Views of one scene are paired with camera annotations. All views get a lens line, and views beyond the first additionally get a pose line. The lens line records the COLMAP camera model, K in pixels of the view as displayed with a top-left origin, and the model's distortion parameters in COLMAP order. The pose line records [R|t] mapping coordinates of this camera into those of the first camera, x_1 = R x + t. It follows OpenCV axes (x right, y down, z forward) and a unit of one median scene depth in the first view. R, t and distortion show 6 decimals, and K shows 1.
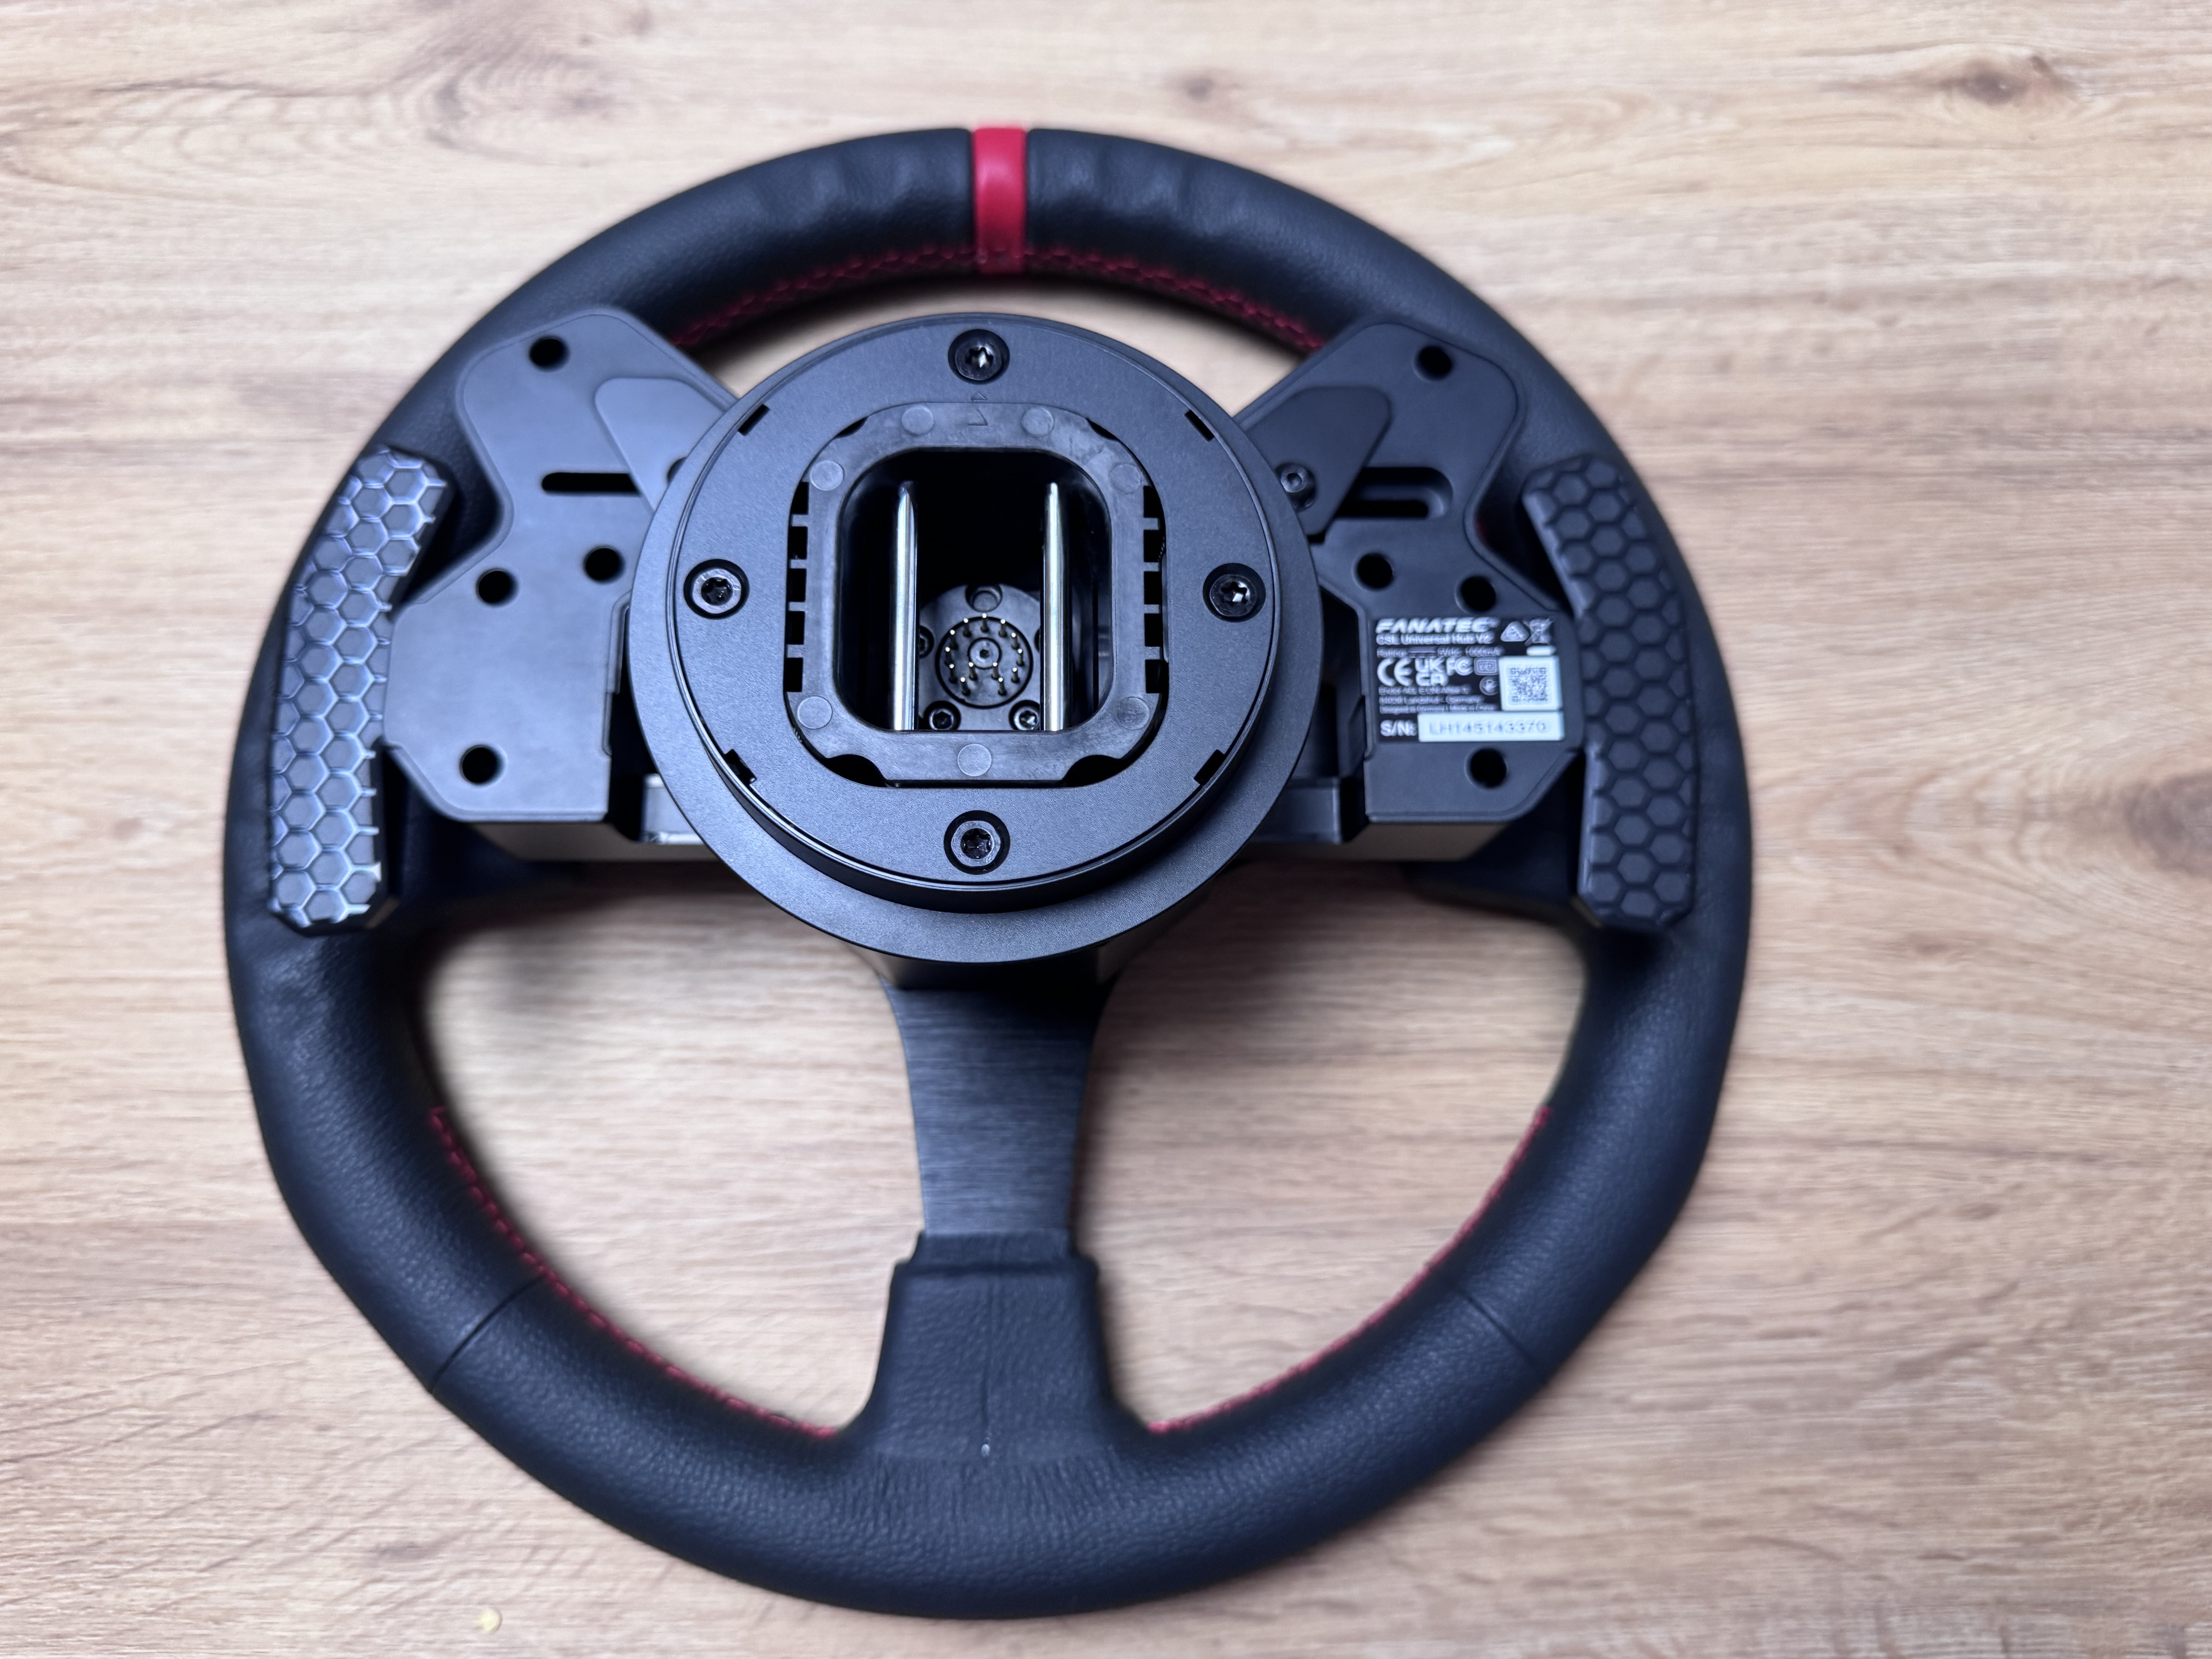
lens RADIAL K [[1551.9, 0, 1106.0], [0, 1551.9, 829.5], [0, 0, 1]] dist [-0.001189, 0.001617]
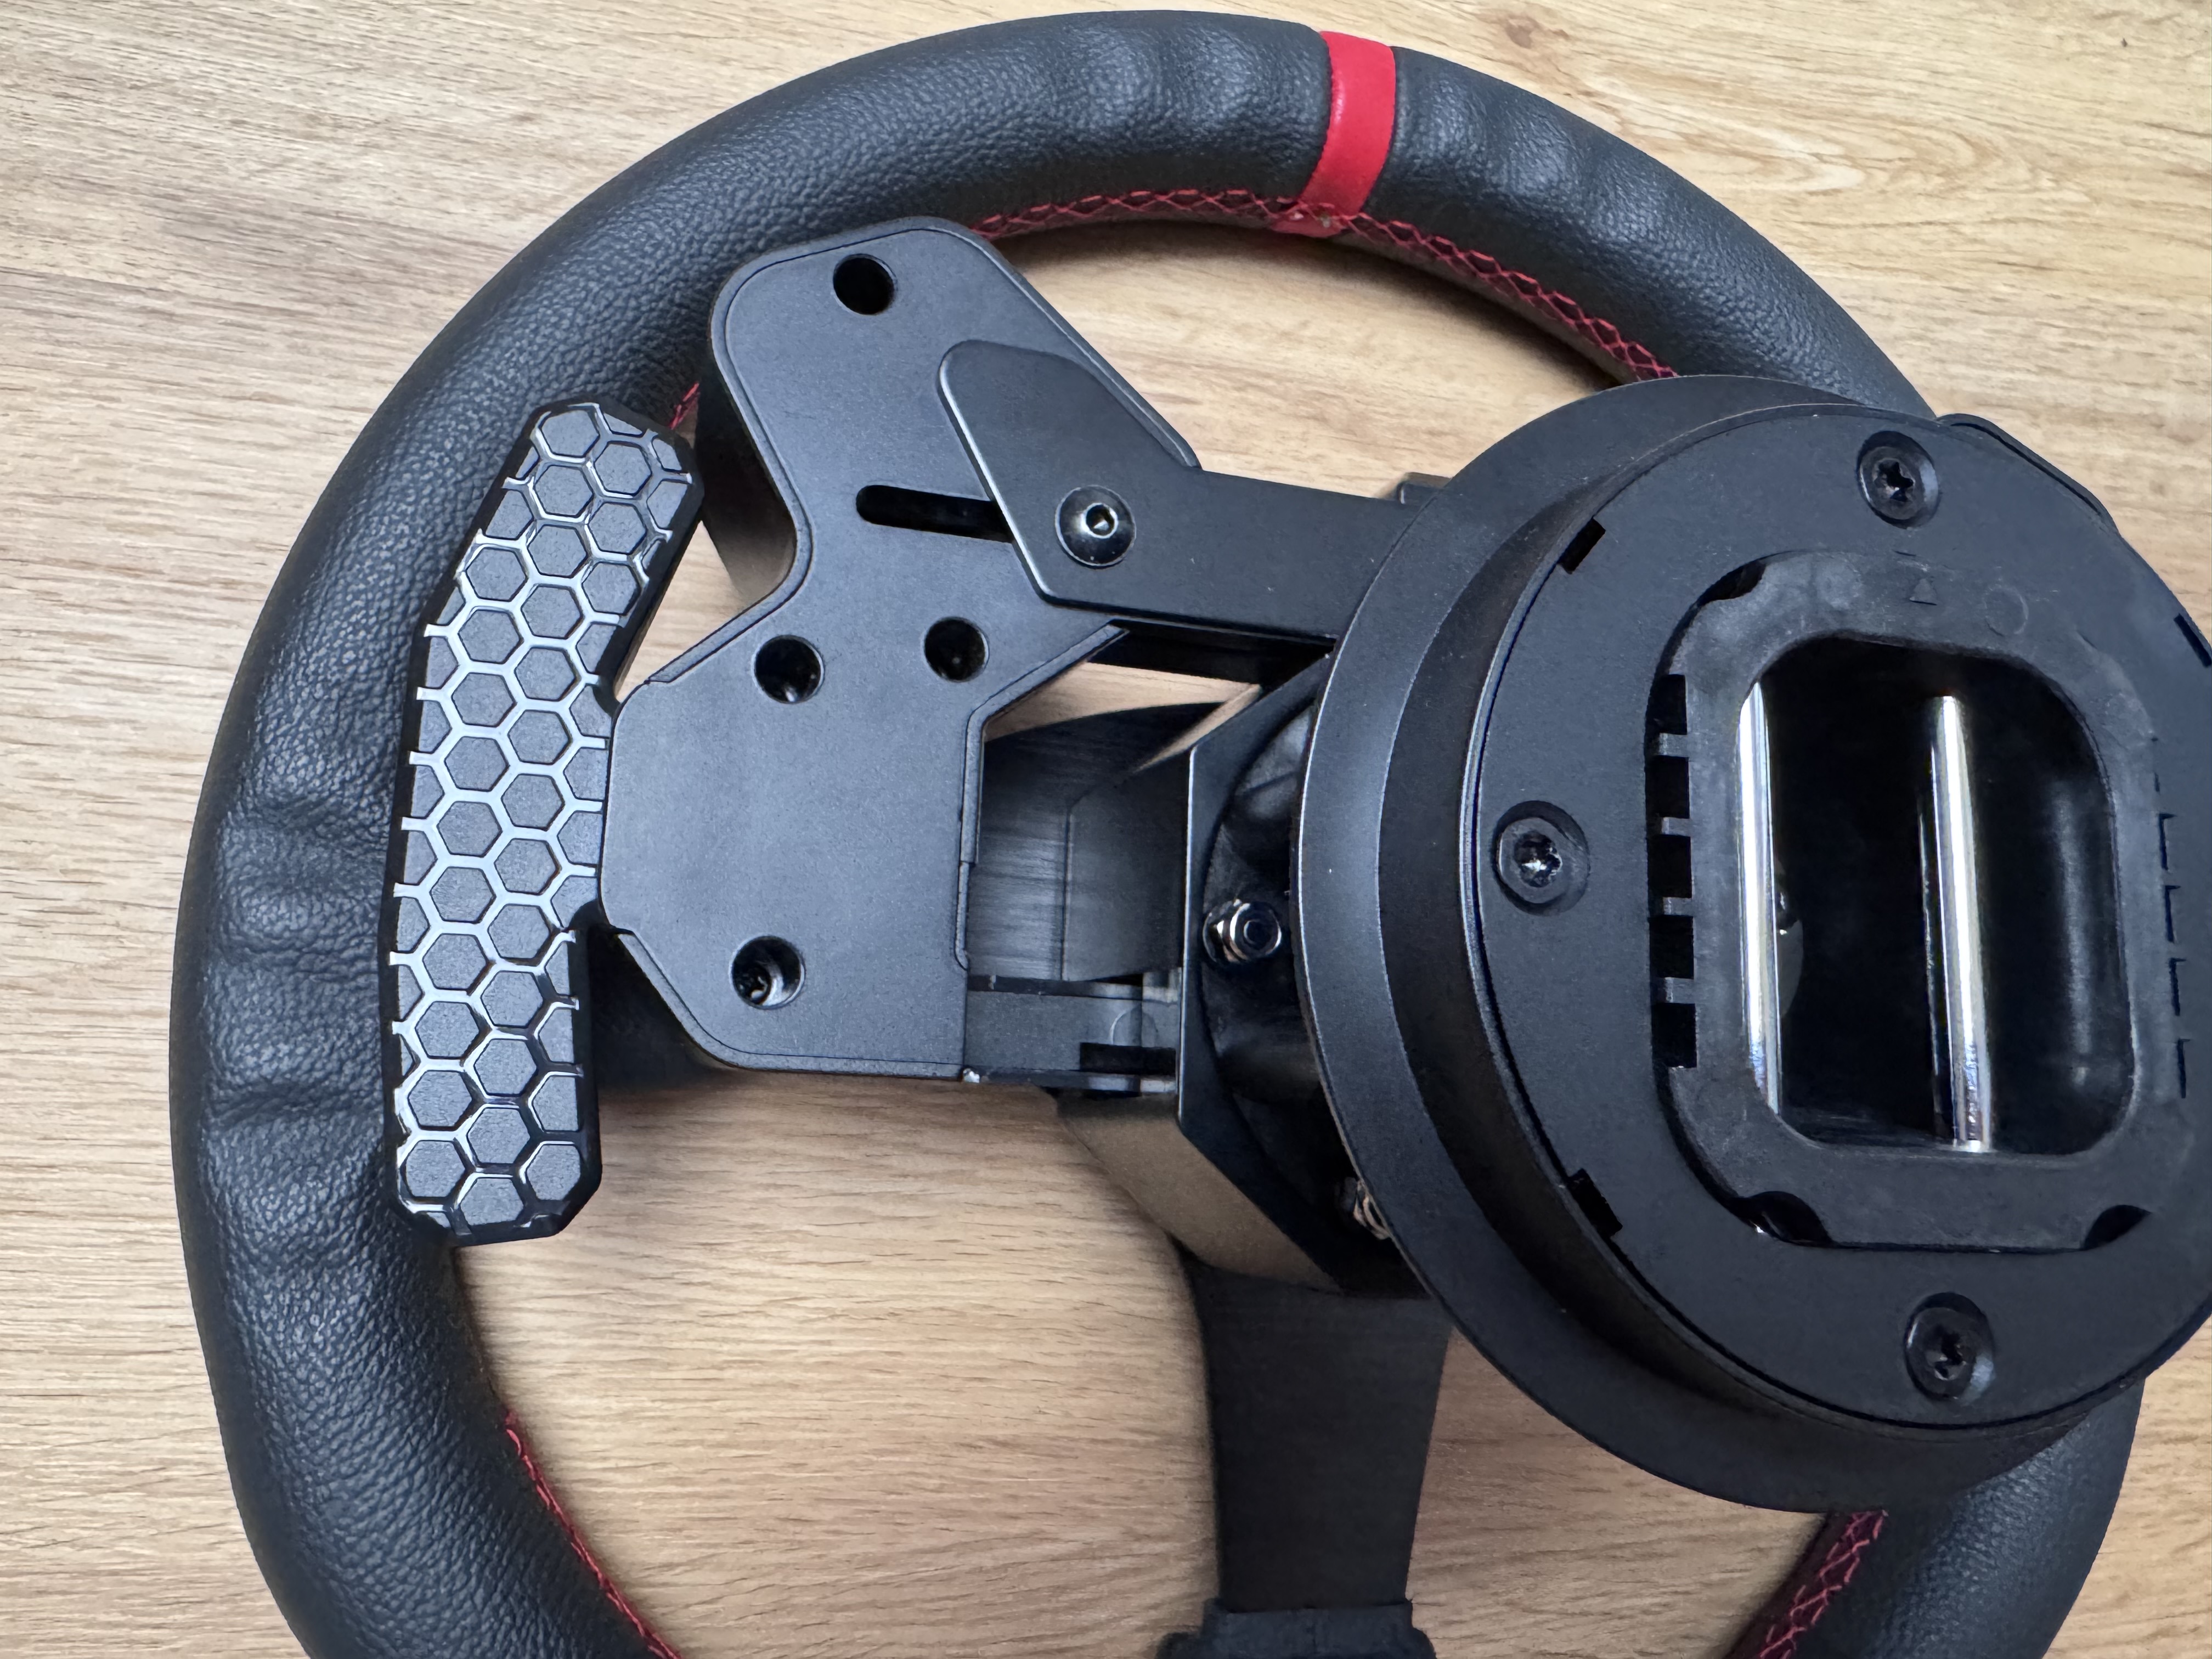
lens RADIAL K [[1517.6, 0, 1009.5], [0, 1517.6, 822.4], [0, 0, 1]] dist [0.003719, 0.007253]
pose [[0.972988, 0.092871, 0.211350, -0.395278], [-0.106552, 0.992825, 0.054270, -0.127343], [-0.204793, -0.075324, 0.975903, 0.361434]]
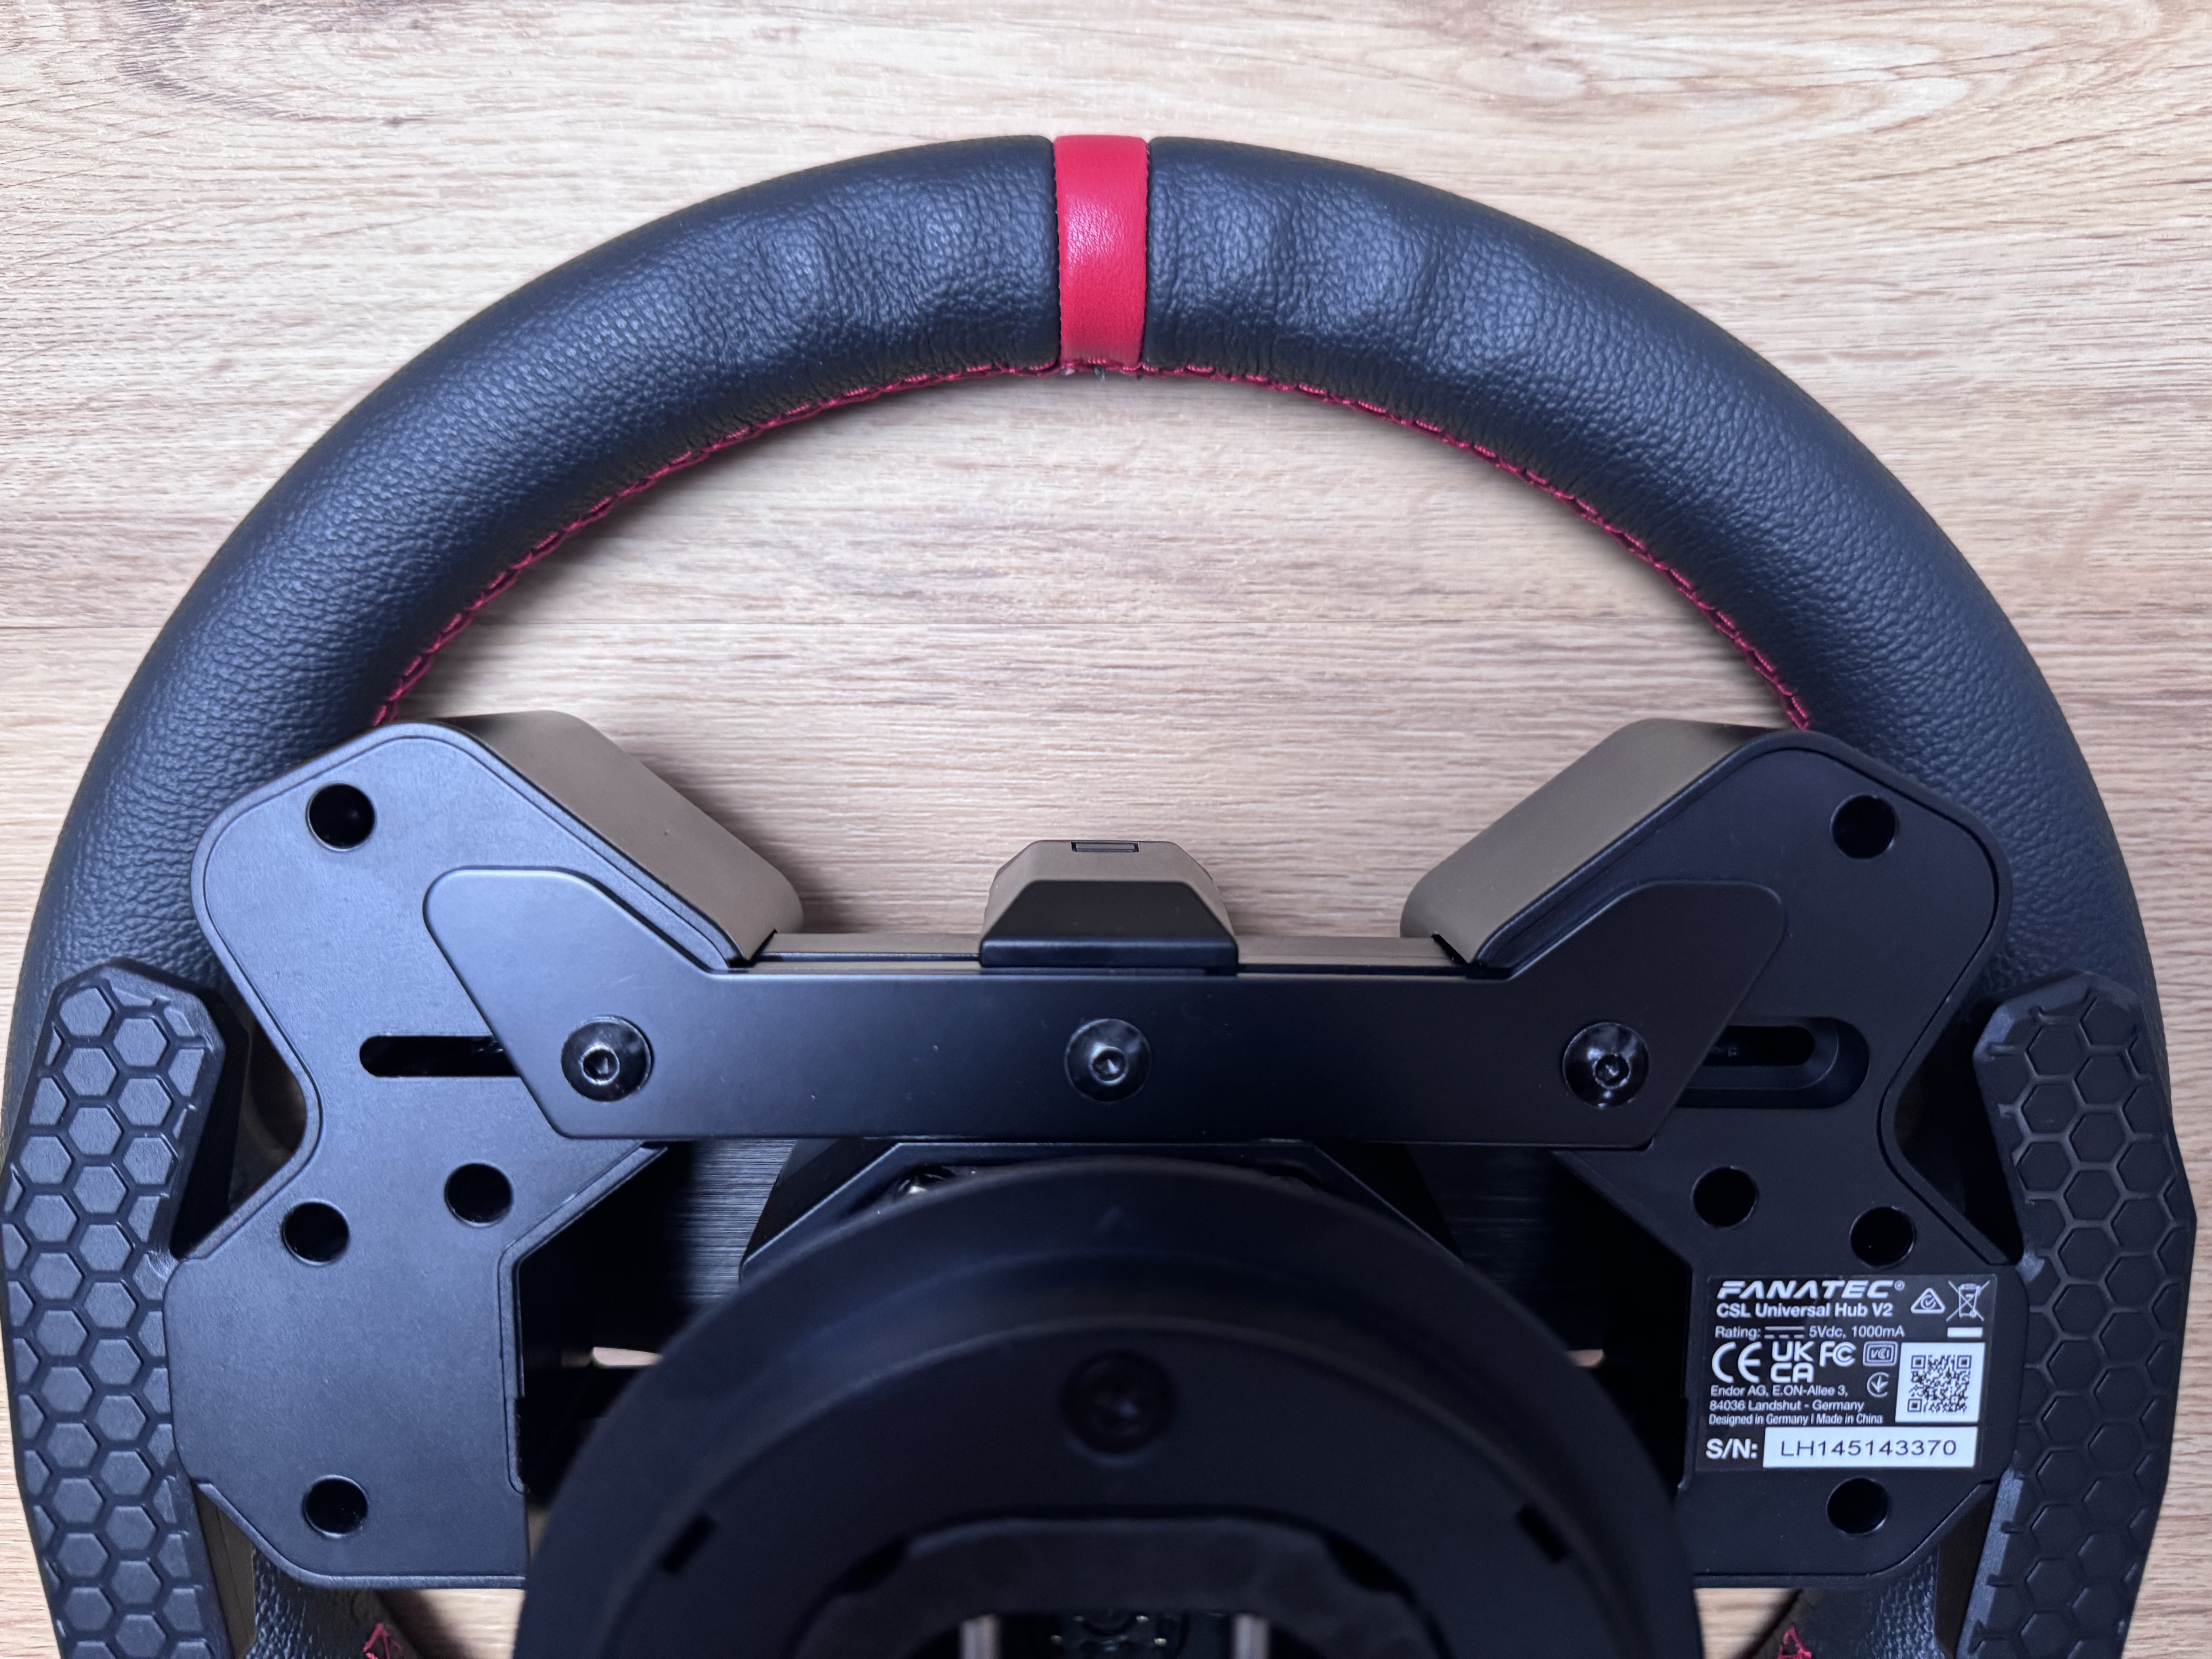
lens RADIAL K [[1562.2, 0, 1106.0], [0, 1562.2, 829.5], [0, 0, 1]] dist [-0.012643, -0.003953]
pose [[0.999838, 0.016698, -0.006675, -0.069072], [-0.013084, 0.930121, 0.367019, -0.497493], [0.012337, -0.366873, 0.930189, 0.439942]]
